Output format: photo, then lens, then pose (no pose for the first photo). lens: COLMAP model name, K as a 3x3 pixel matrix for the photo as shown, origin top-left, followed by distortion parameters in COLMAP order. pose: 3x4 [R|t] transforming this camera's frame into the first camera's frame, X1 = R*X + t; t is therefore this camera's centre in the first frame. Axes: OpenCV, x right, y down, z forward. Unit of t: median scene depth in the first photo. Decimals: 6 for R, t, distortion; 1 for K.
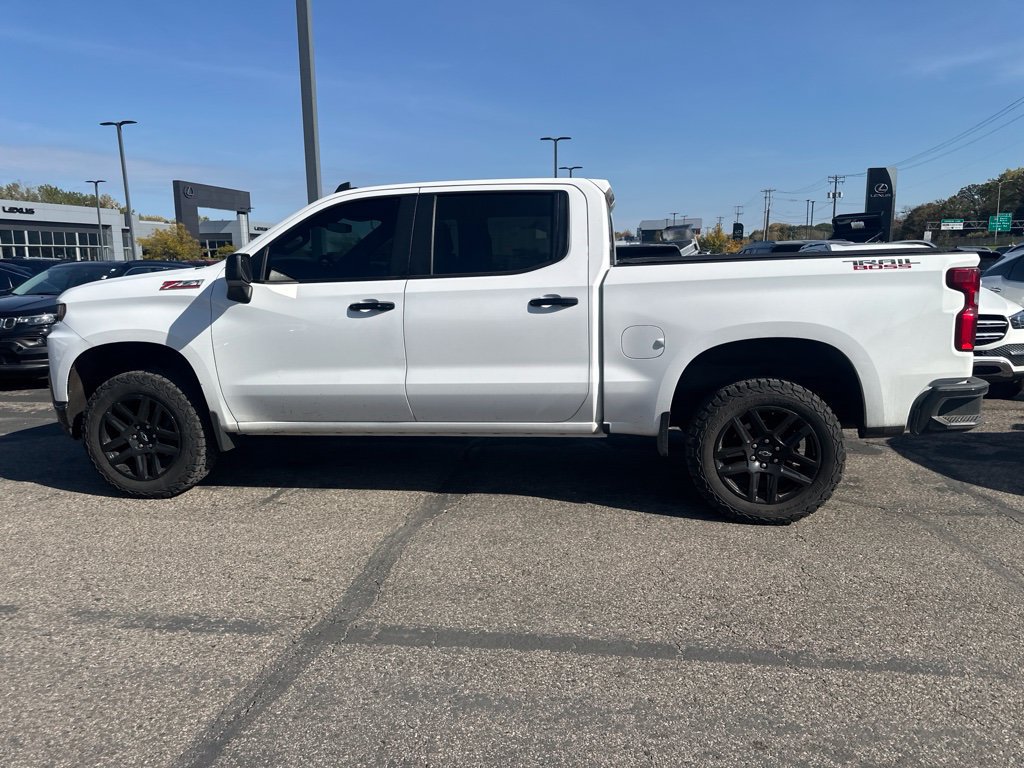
lens RADIAL K [[718.5, 0, 509.3], [0, 718.5, 382.8], [0, 0, 1]] dist [0.038872, -0.049714]
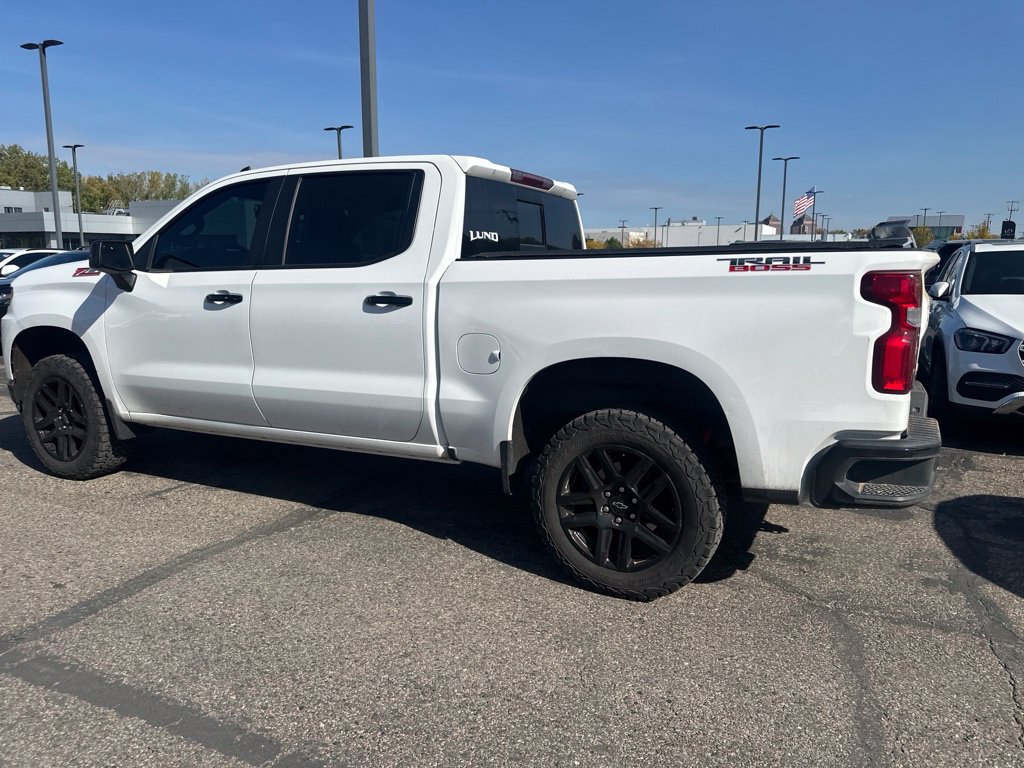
lens RADIAL K [[718.5, 0, 511.1], [0, 718.5, 386.9], [0, 0, 1]] dist [0.038872, -0.049714]
pose [[0.955582, 0.068638, -0.286621, 0.449252], [-0.066296, 0.997640, 0.017882, -0.035243], [0.287172, 0.001914, 0.957877, 0.222553]]
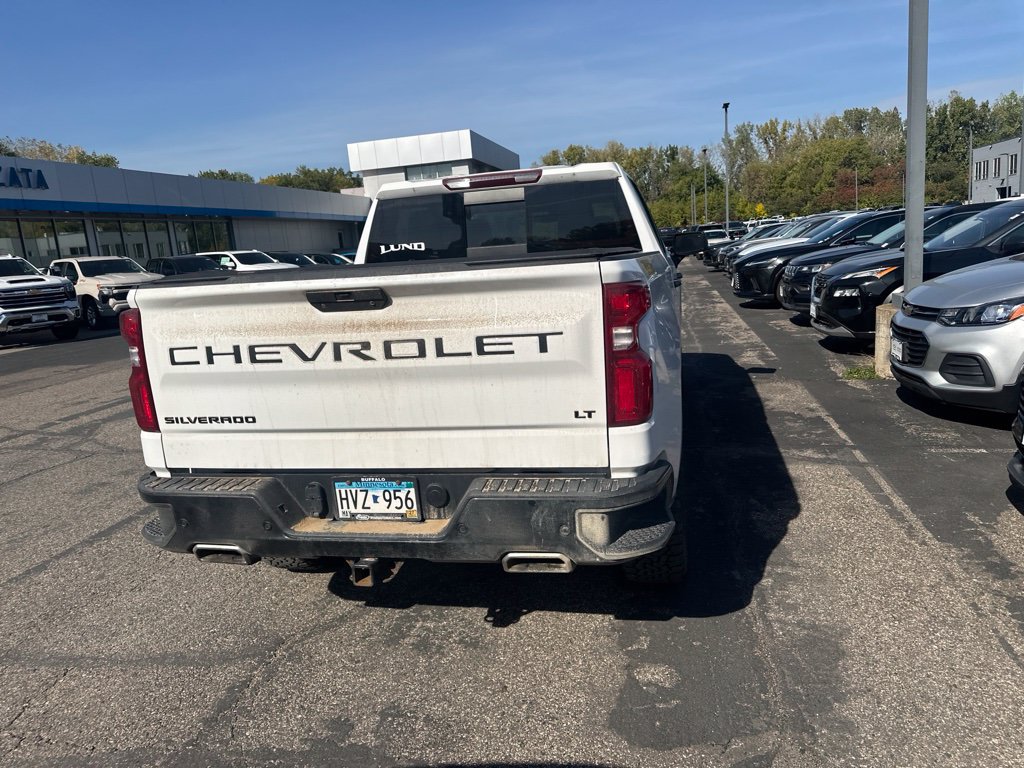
lens RADIAL K [[718.5, 0, 517.8], [0, 718.5, 374.0], [0, 0, 1]] dist [0.038872, -0.049714]
pose [[-0.050959, 0.194553, -0.979567, 1.207636], [-0.084219, 0.976511, 0.198328, -0.247056], [0.995143, 0.092605, -0.033377, 1.287677]]
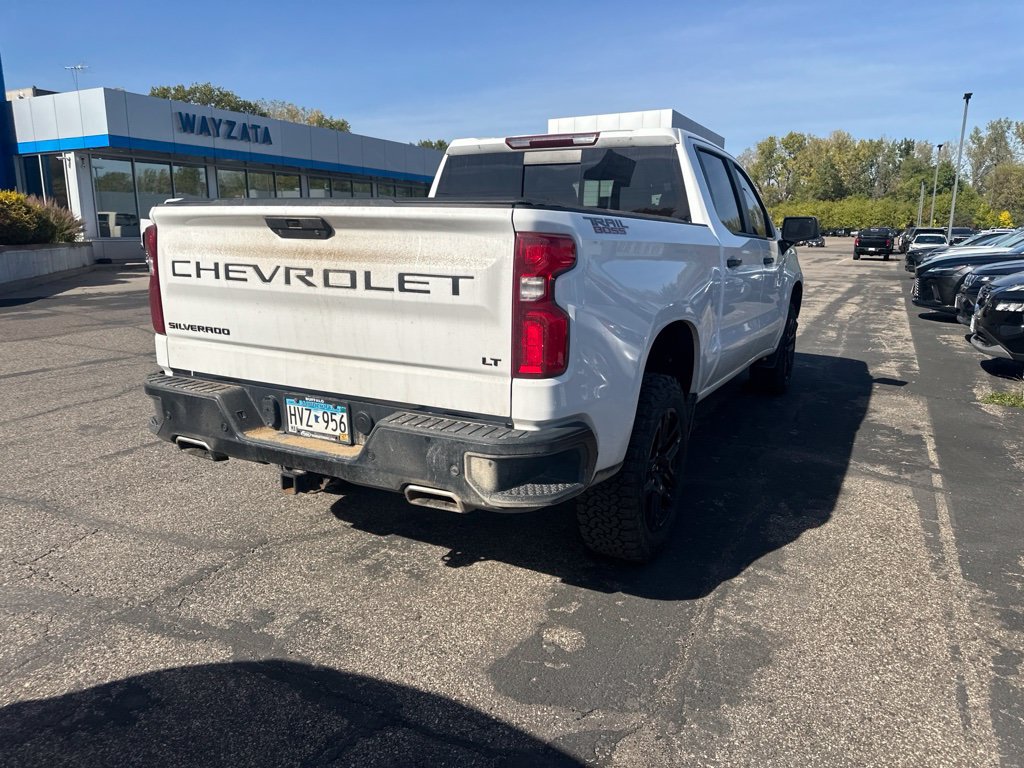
lens RADIAL K [[718.5, 0, 521.1], [0, 718.5, 379.3], [0, 0, 1]] dist [0.038872, -0.049714]
pose [[-0.310862, 0.200320, -0.929105, 1.182340], [-0.156924, 0.953305, 0.258041, -0.245296], [0.937411, 0.226014, -0.264911, 1.494647]]
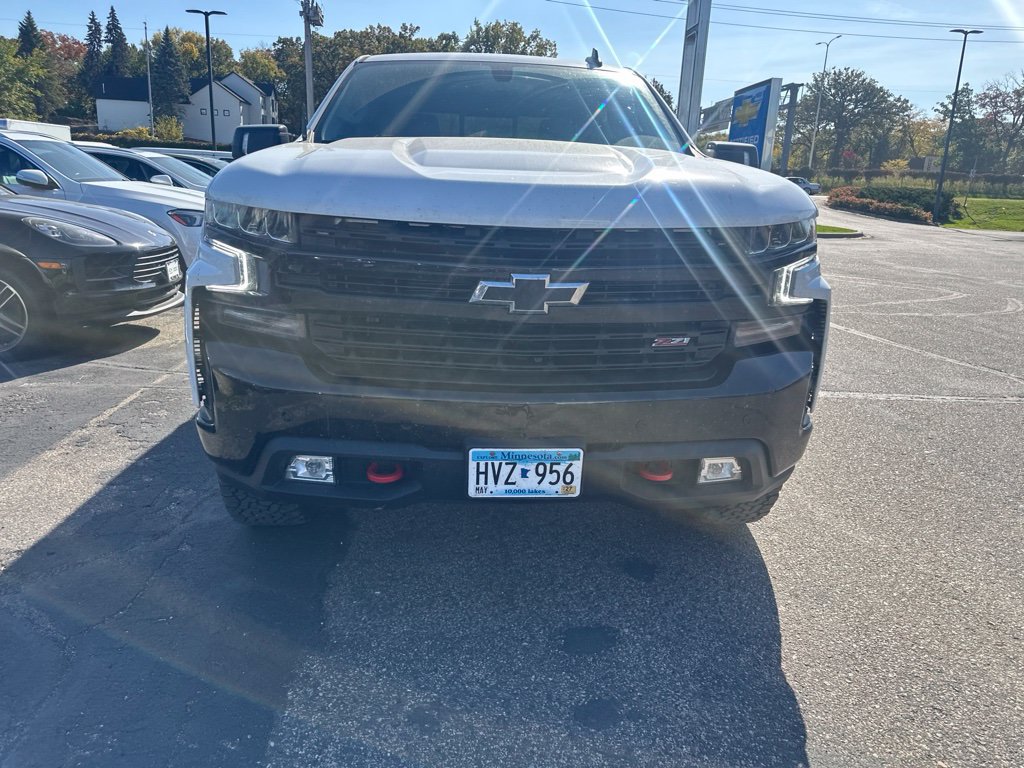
lens RADIAL K [[718.5, 0, 518.0], [0, 718.5, 378.8], [0, 0, 1]] dist [0.038872, -0.049714]
pose [[0.230572, 0.378336, -0.896492, 1.046763], [-0.196211, 0.920469, 0.337991, -0.233170], [0.953068, 0.097970, 0.286468, 1.012688]]
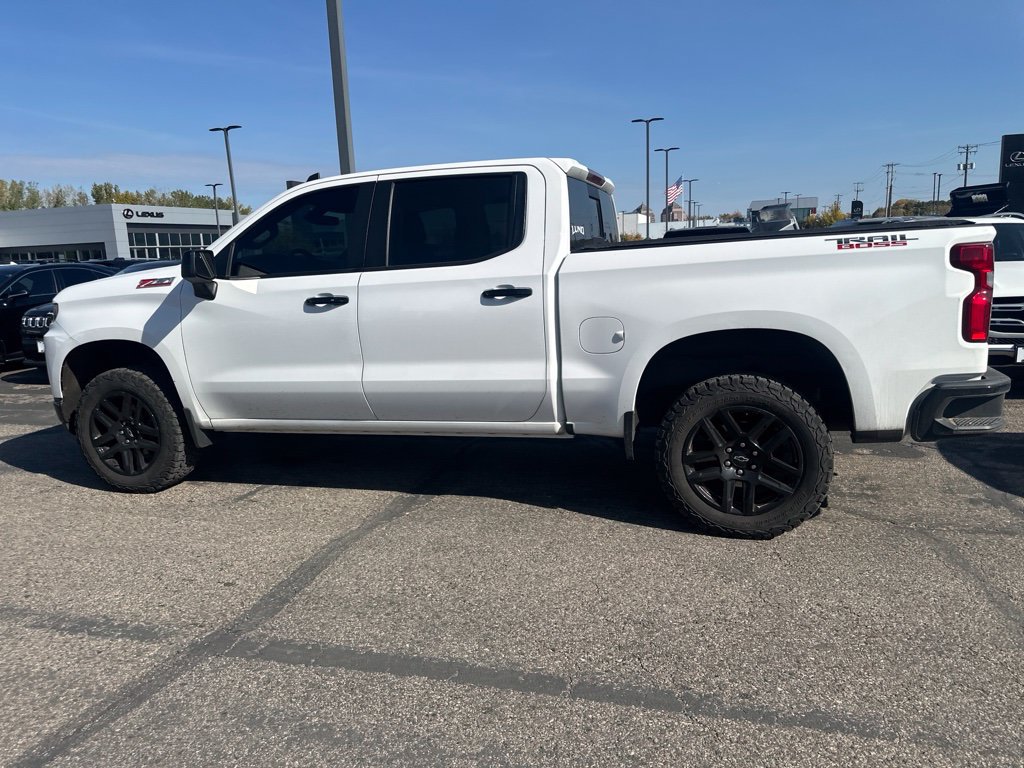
lens RADIAL K [[718.5, 0, 509.0], [0, 718.5, 380.1], [0, 0, 1]] dist [0.038872, -0.049714]
pose [[0.989473, -0.002235, -0.144703, 0.197121], [0.003890, 0.999930, 0.011152, -0.010049], [0.144668, -0.011597, 0.989412, 0.077846]]
